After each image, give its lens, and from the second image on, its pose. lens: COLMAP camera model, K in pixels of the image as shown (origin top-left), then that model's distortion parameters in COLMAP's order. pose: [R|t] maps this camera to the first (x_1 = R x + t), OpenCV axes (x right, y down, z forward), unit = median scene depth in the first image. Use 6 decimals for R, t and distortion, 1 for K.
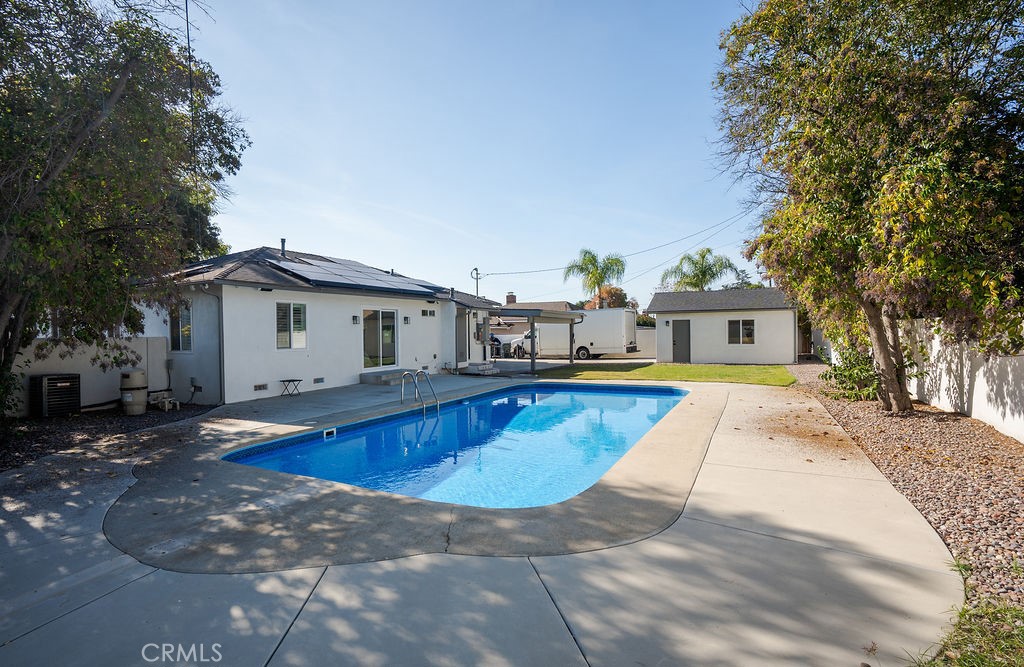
lens RADIAL K [[505.8, 0, 507.0], [0, 505.8, 334.0], [0, 0, 1]] dist [-0.047189, 0.002684]
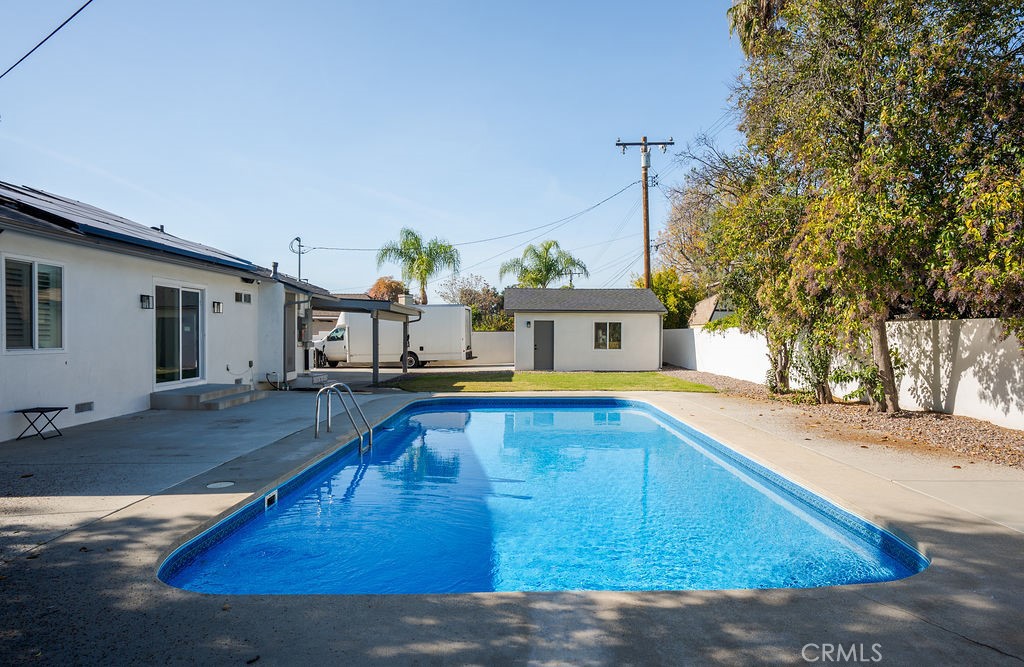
lens RADIAL K [[598.7, 0, 560.6], [0, 598.7, 331.6], [0, 0, 1]] dist [-0.025877, 0.004152]
pose [[0.864542, 0.020234, 0.502153, -0.188662], [-0.013728, 0.999767, -0.016650, 0.009742], [-0.502373, 0.007501, 0.864618, 0.131412]]
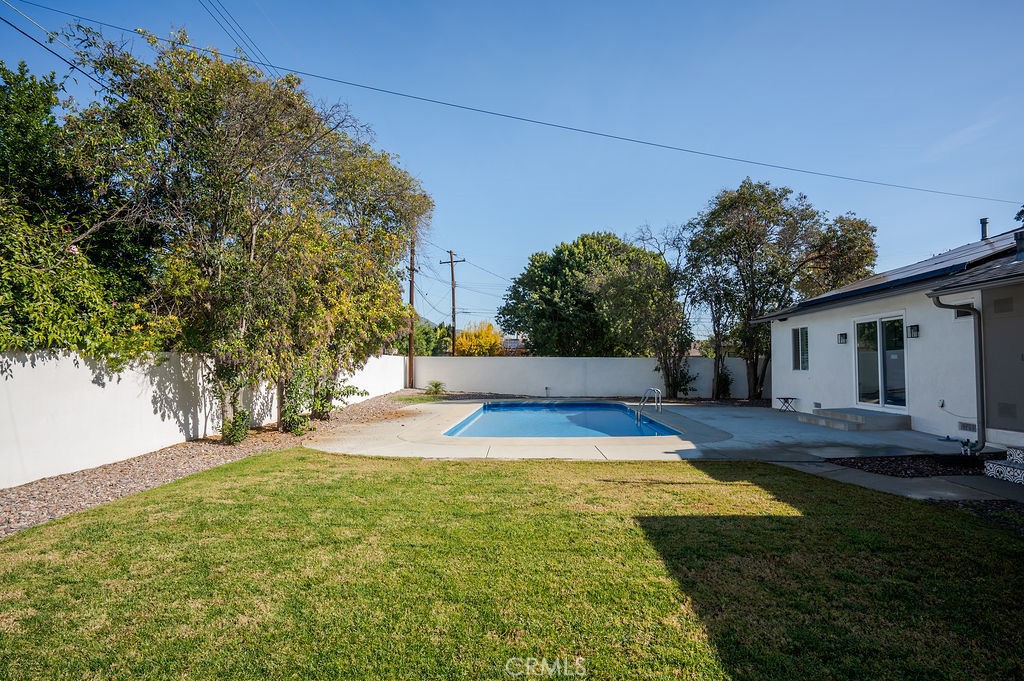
lens RADIAL K [[534.6, 0, 508.5], [0, 534.6, 351.1], [0, 0, 1]] dist [-0.018534, 0.002147]
pose [[-0.922182, 0.011268, -0.386591, 0.423151], [0.019258, 0.999673, -0.016802, -0.003501], [0.386275, -0.022939, -0.922098, 1.297312]]
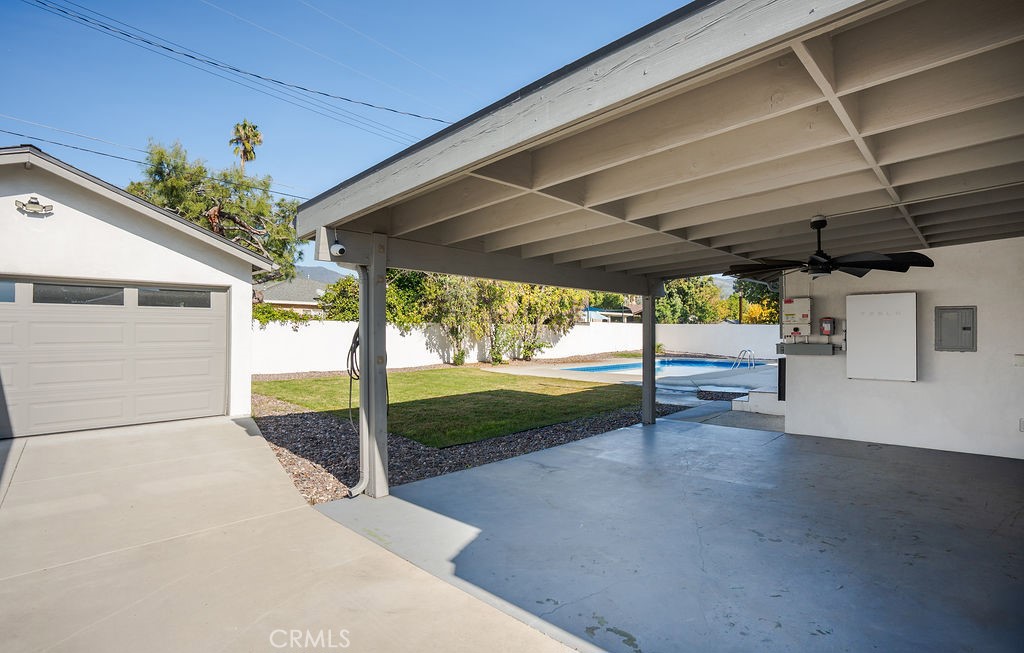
lens RADIAL K [[505.8, 0, 514.2], [0, 505.8, 326.5], [0, 0, 1]] dist [-0.047189, 0.002684]
pose [[-0.959339, 0.014105, 0.281903, 0.044031], [0.011449, 0.999873, -0.011067, 0.004539], [-0.282023, -0.007389, -0.959379, 1.713283]]
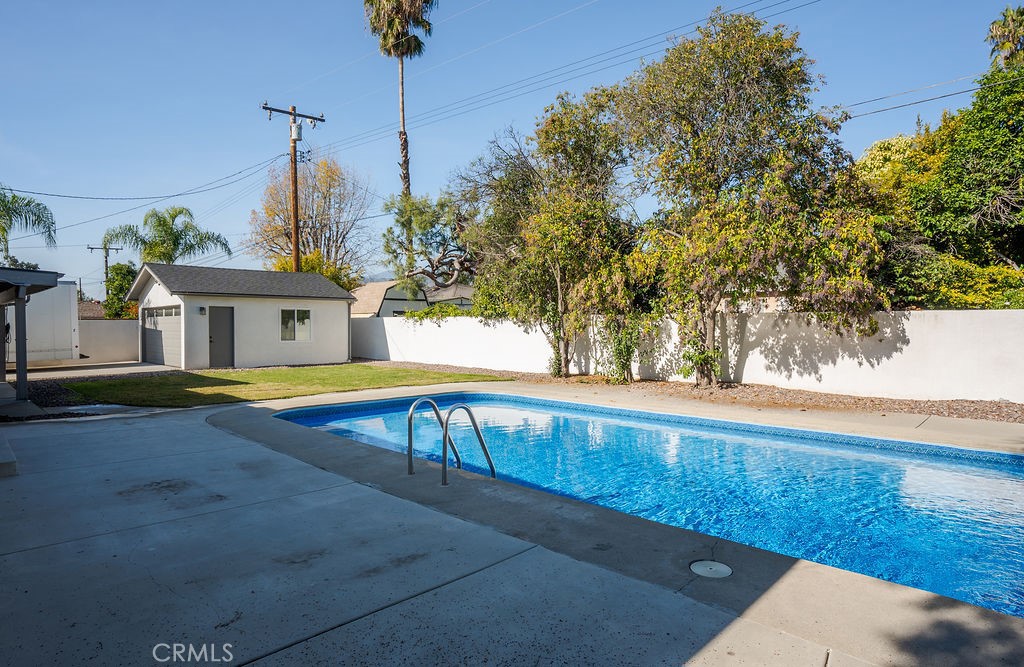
lens RADIAL K [[577.6, 0, 513.4], [0, 577.6, 333.4], [0, 0, 1]] dist [-0.055620, -0.000717]
pose [[0.293596, 0.001362, 0.955929, -0.380188], [-0.003010, 0.999995, -0.000500, 0.011187], [-0.955925, -0.002731, 0.293599, 0.500949]]
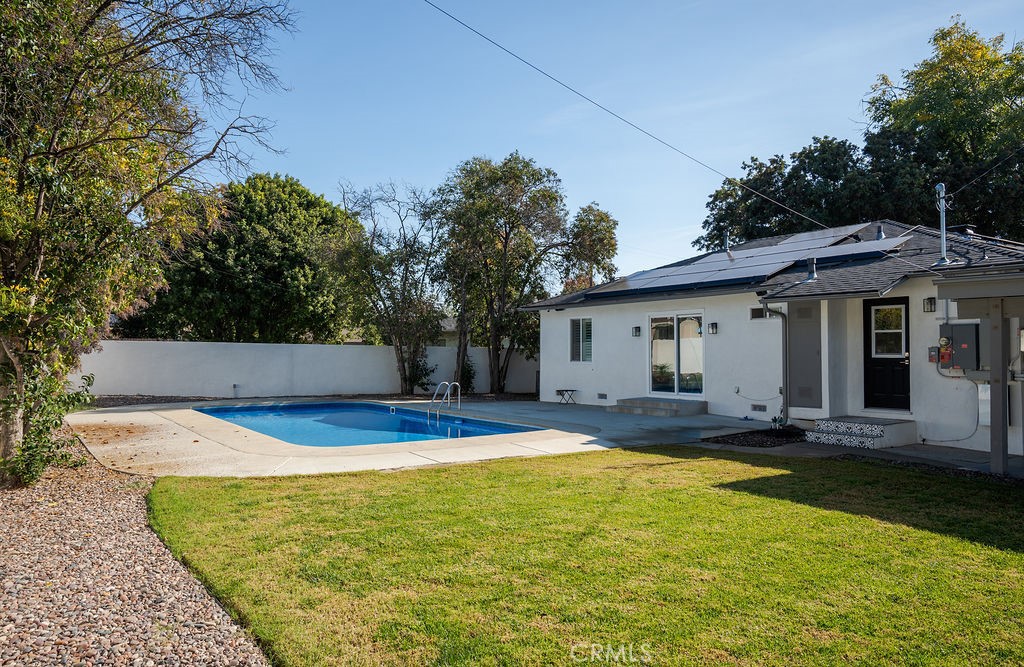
lens RADIAL K [[736.1, 0, 506.8], [0, 736.1, 340.9], [0, 0, 1]] dist [-0.065424, -0.003803]
pose [[-0.502556, 0.002482, -0.864541, 0.713470], [0.003720, 0.999993, 0.000708, -0.011827], [0.864537, -0.002860, -0.502562, 1.179019]]
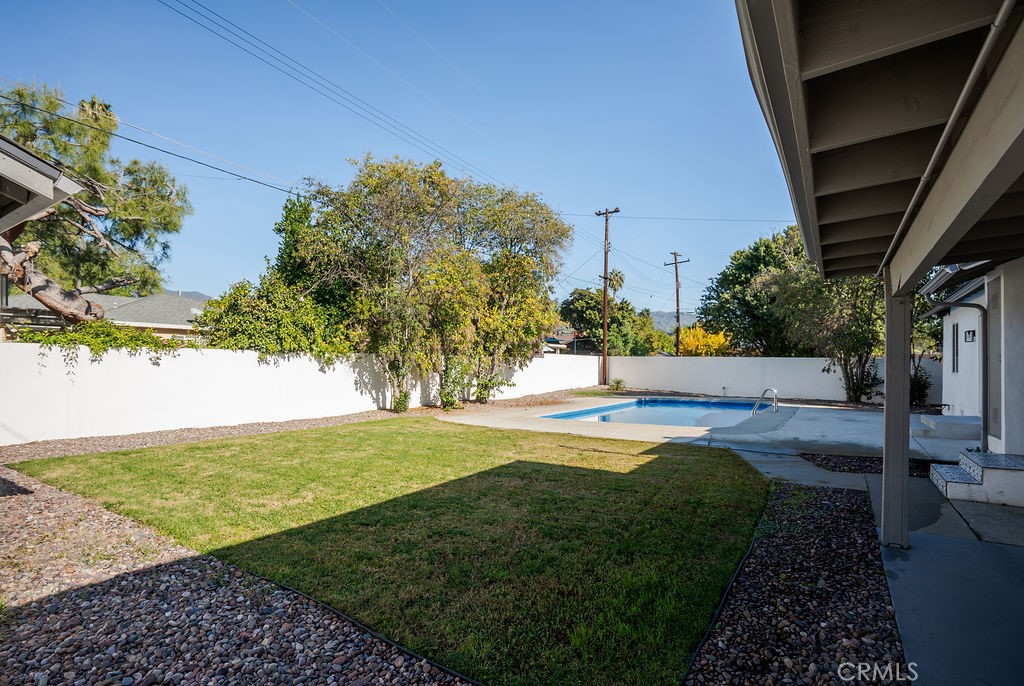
lens RADIAL K [[523.6, 0, 485.6], [0, 523.6, 363.5], [0, 0, 1]] dist [-0.030997, 0.002285]
pose [[-0.989602, 0.011657, 0.143362, 0.220208], [0.011549, 0.999932, -0.001584, 0.001766], [-0.143371, 0.000088, -0.989669, 1.487621]]
